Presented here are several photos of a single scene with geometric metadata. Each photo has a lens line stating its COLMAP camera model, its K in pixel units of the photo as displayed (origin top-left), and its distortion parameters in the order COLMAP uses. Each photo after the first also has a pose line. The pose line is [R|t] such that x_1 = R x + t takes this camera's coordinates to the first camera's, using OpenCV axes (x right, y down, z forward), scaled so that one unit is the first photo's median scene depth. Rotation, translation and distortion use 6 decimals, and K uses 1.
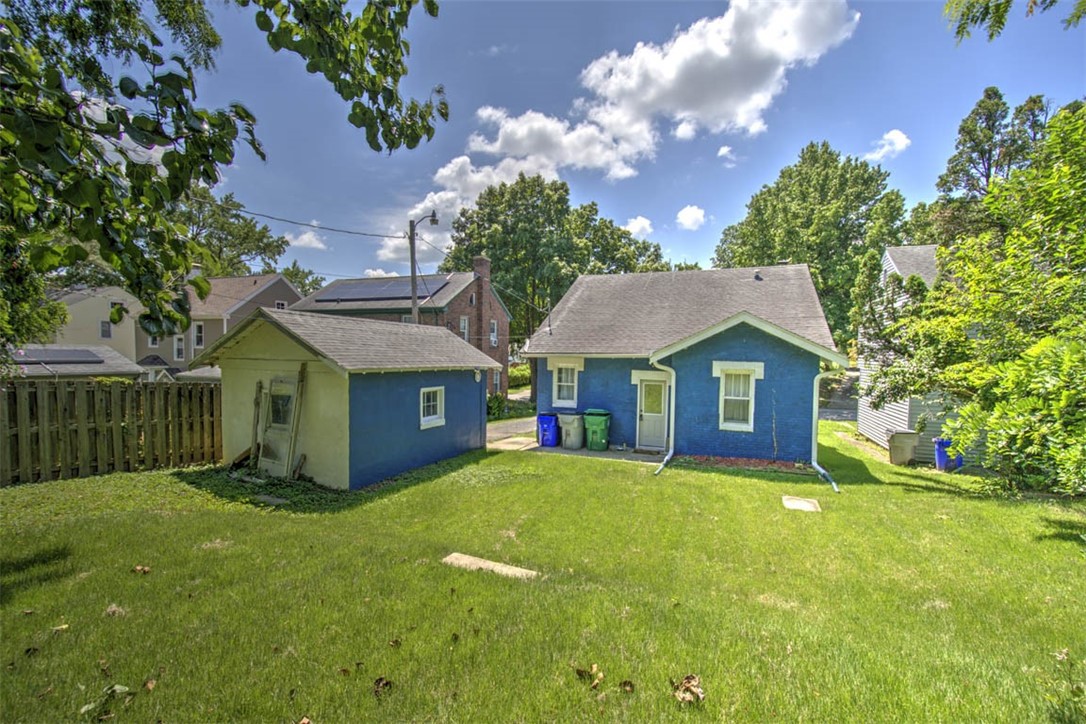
lens RADIAL K [[463.0, 0, 533.3], [0, 463.0, 361.8], [0, 0, 1]] dist [0.000570, -0.001012]
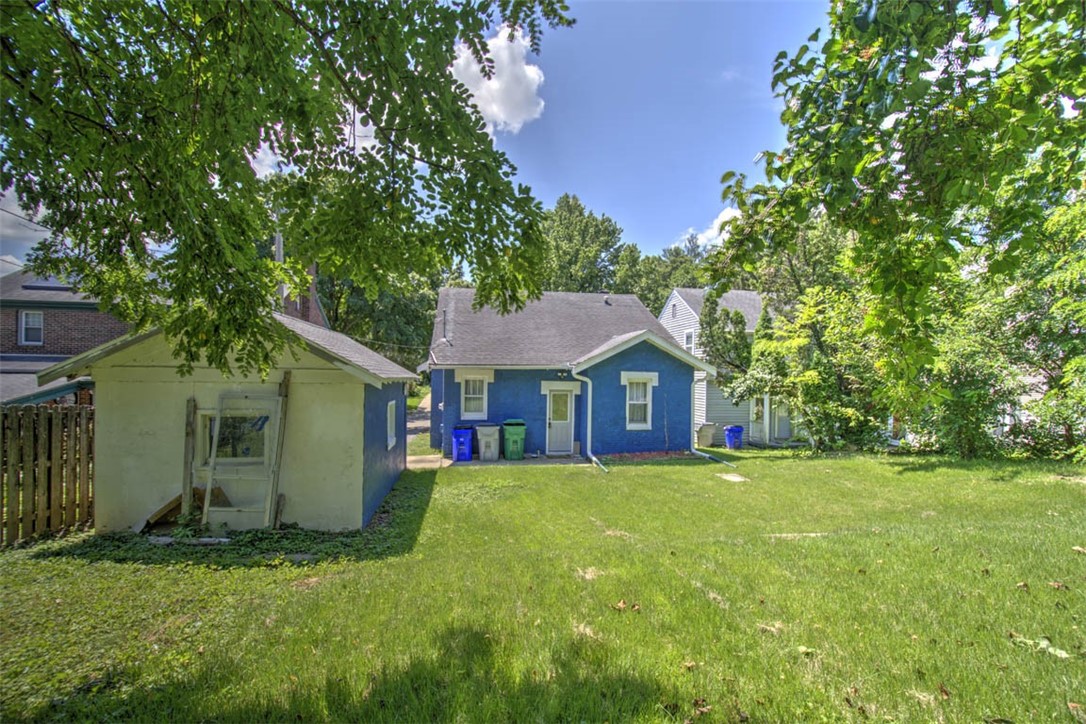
lens RADIAL K [[463.0, 0, 532.9], [0, 463.0, 364.8], [0, 0, 1]] dist [0.000570, -0.001012]
pose [[0.857355, 0.006875, 0.514680, -0.389939], [0.008001, 0.999612, -0.026681, 0.010259], [-0.514664, 0.026993, 0.856967, 0.105177]]
